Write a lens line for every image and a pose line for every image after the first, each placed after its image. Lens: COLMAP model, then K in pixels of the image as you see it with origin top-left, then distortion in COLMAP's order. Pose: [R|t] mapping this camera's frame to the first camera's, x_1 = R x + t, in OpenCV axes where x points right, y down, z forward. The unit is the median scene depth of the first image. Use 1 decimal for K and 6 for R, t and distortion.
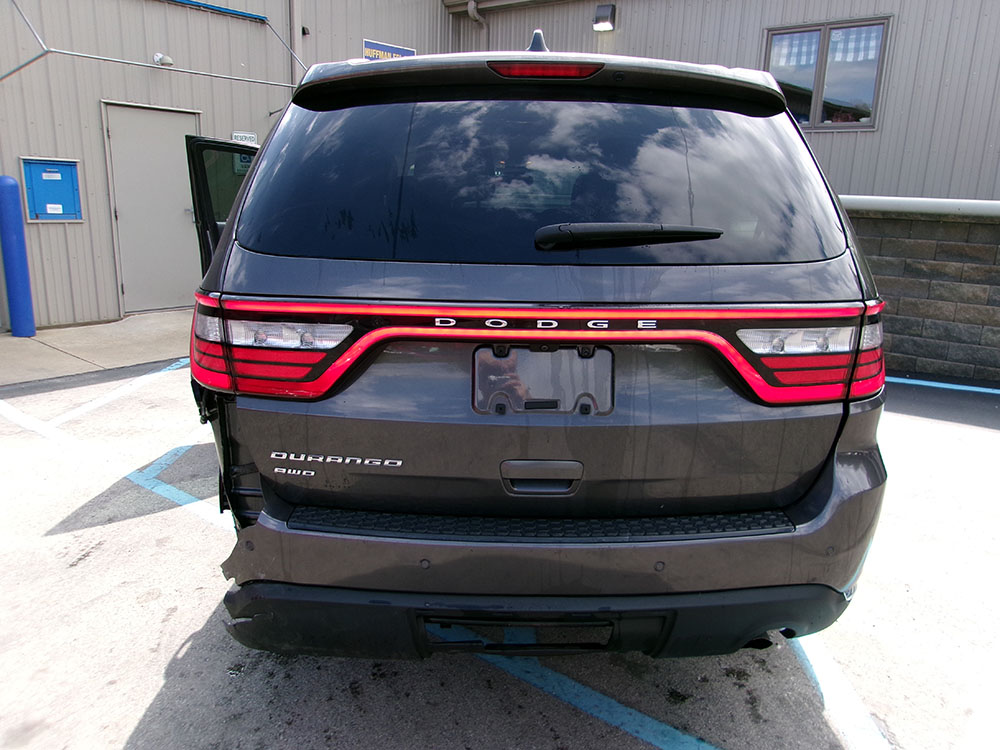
lens RADIAL K [[776.7, 0, 506.3], [0, 776.7, 376.9], [0, 0, 1]] dist [0.006141, 0.007327]
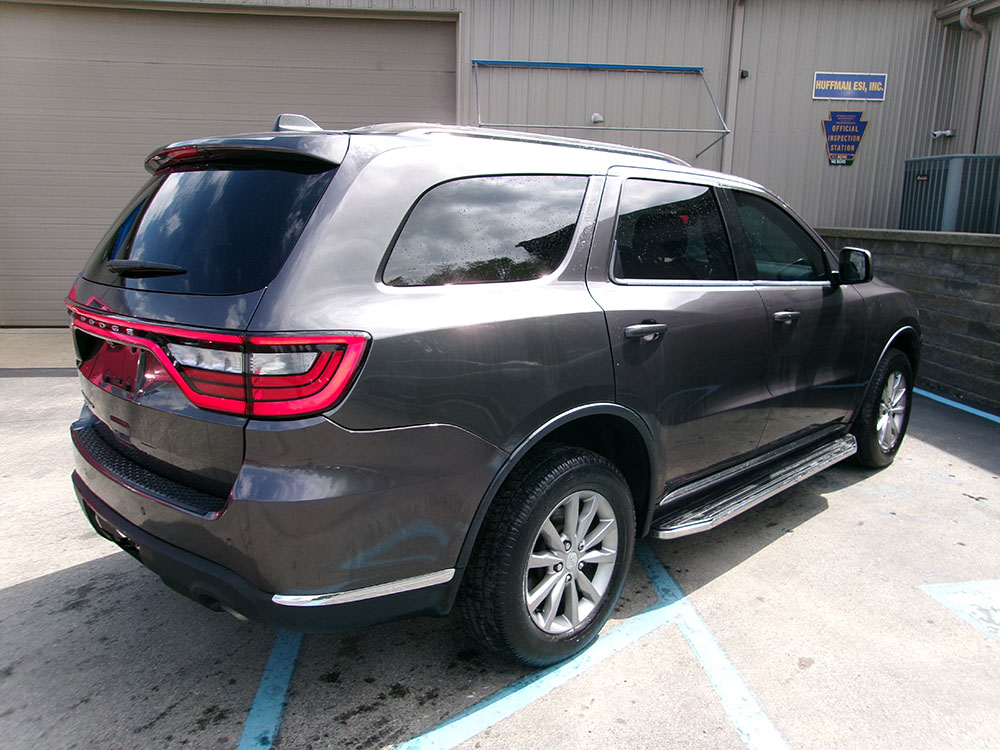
lens RADIAL K [[779.7, 0, 504.1], [0, 779.7, 374.3], [0, 0, 1]] dist [-0.008711, 0.015844]
pose [[0.703507, 0.130306, -0.698641, 0.360920], [-0.161814, 0.986596, 0.021072, -0.028546], [0.692022, 0.098225, 0.715162, 0.102275]]
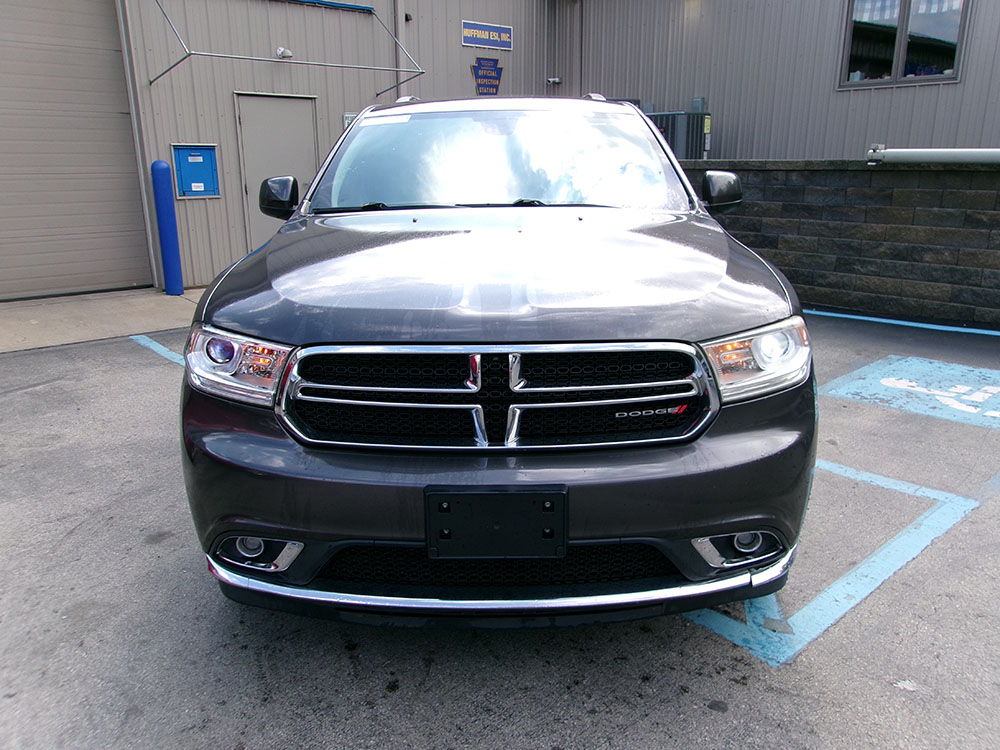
lens RADIAL K [[779.7, 0, 504.1], [0, 779.7, 374.3], [0, 0, 1]] dist [-0.008711, 0.015844]
pose [[0.985898, 0.009353, -0.167084, 0.079591], [-0.003753, 0.999422, 0.033799, 0.027428], [0.167303, -0.032695, 0.985363, -0.097596]]
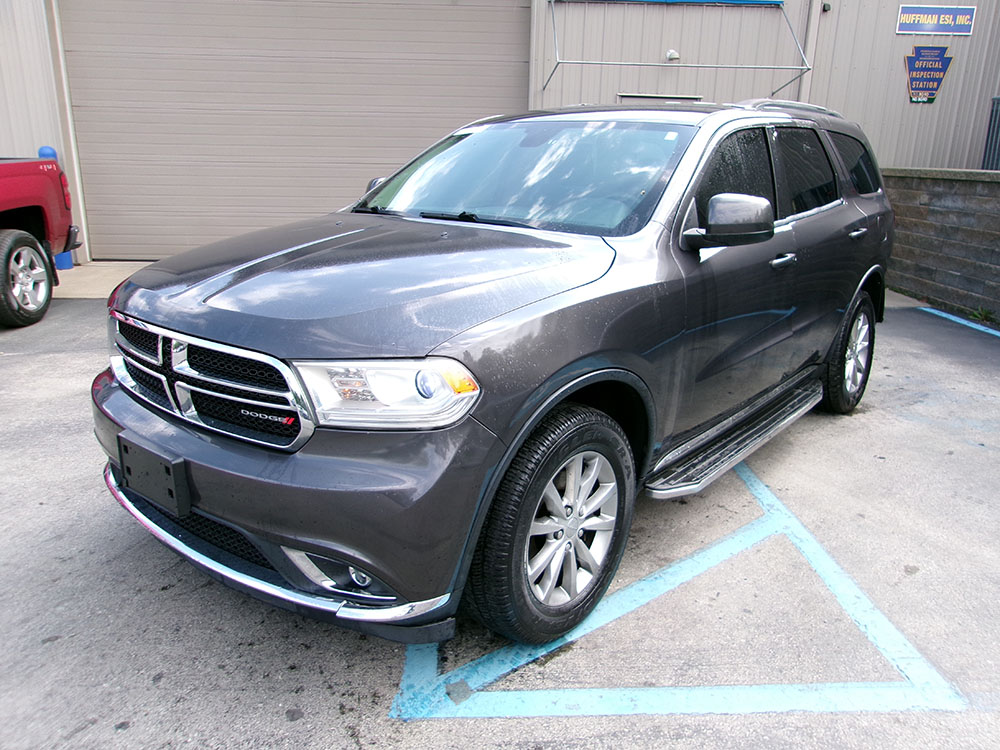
lens RADIAL K [[775.5, 0, 501.5], [0, 775.5, 374.4], [0, 0, 1]] dist [-0.002670, 0.006002]
pose [[0.662806, 0.195175, -0.722907, 0.350765], [-0.175509, 0.979032, 0.103408, -0.011694], [0.727931, 0.058338, 0.683164, 0.043621]]
